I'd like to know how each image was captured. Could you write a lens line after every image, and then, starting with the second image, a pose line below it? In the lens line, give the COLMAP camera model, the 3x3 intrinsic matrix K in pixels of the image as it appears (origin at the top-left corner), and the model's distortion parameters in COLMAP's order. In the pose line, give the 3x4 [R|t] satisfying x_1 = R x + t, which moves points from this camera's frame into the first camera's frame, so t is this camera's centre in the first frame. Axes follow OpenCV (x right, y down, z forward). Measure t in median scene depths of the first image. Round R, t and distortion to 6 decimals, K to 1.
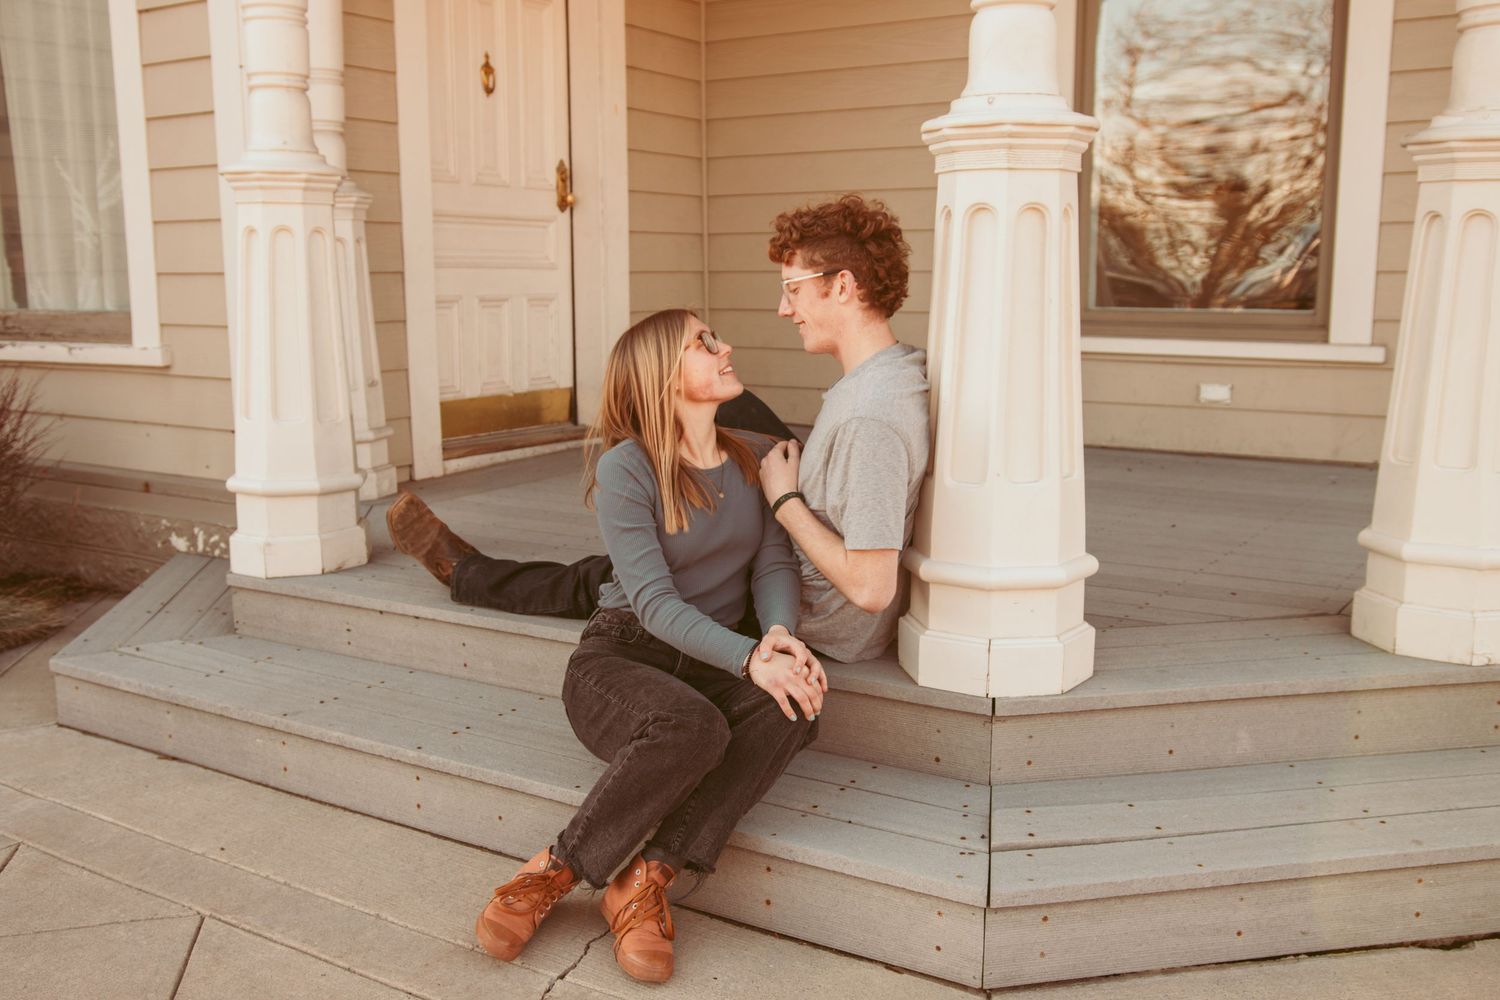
lens RADIAL K [[1330.8, 0, 797.7], [0, 1330.8, 502.0], [0, 0, 1]] dist [-0.049289, 0.076589]
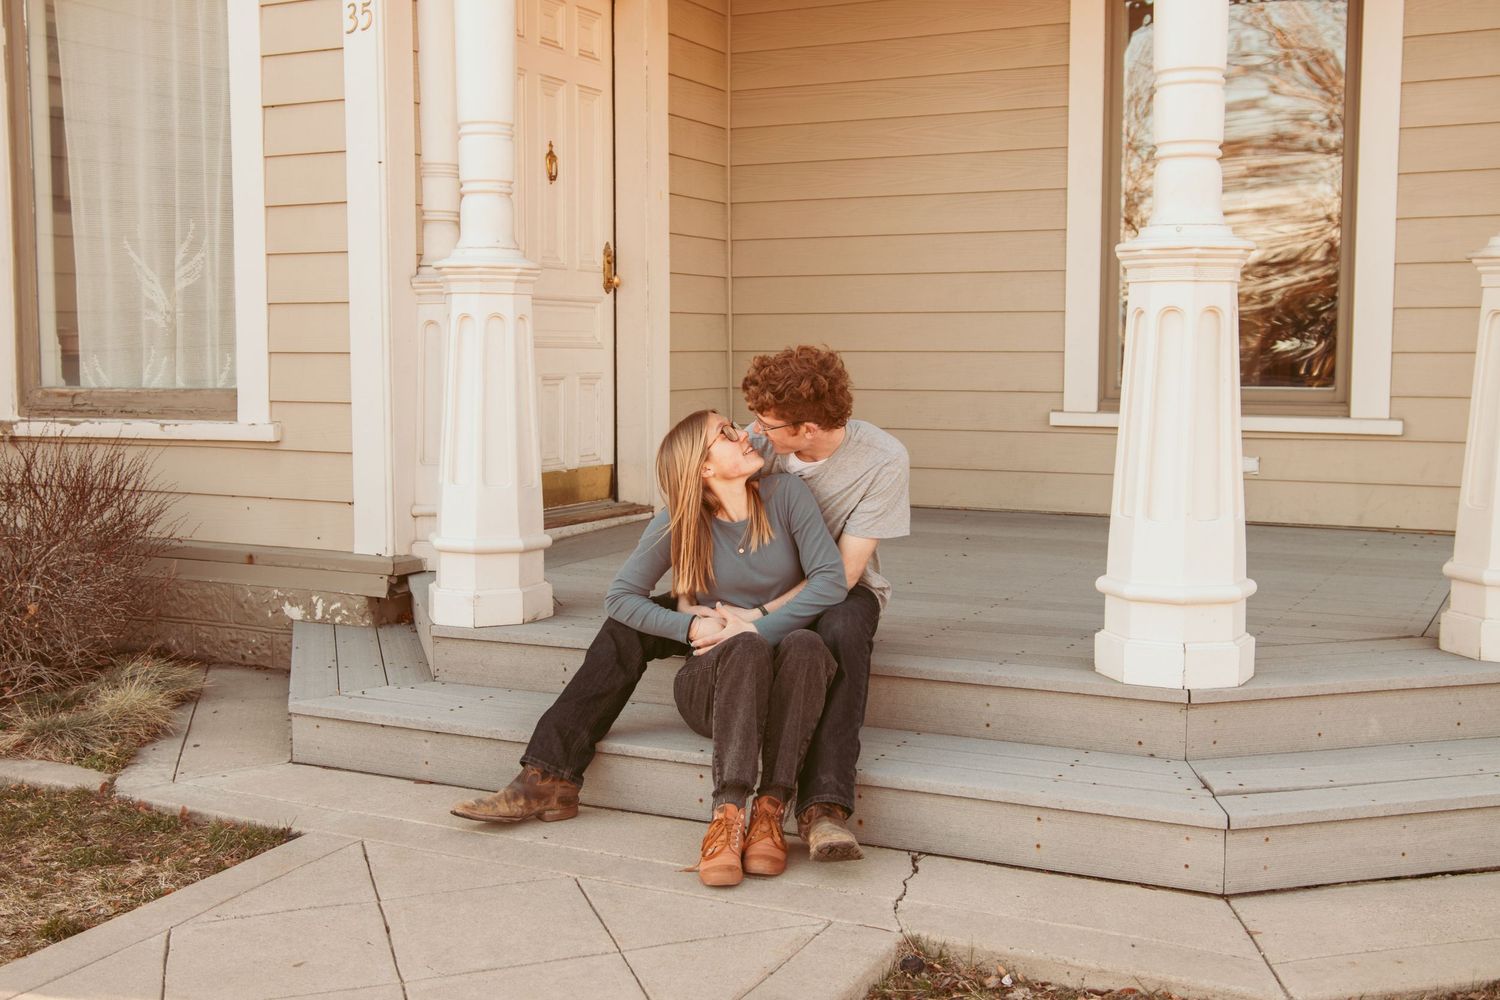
lens RADIAL K [[1696.5, 0, 688.1], [0, 1696.5, 494.2], [0, 0, 1]] dist [-0.001787, 0.066720]
pose [[0.995873, -0.005997, 0.090557, -0.282693], [0.013392, 0.996601, -0.081282, 0.051535], [-0.089762, 0.082160, 0.992569, -0.348746]]
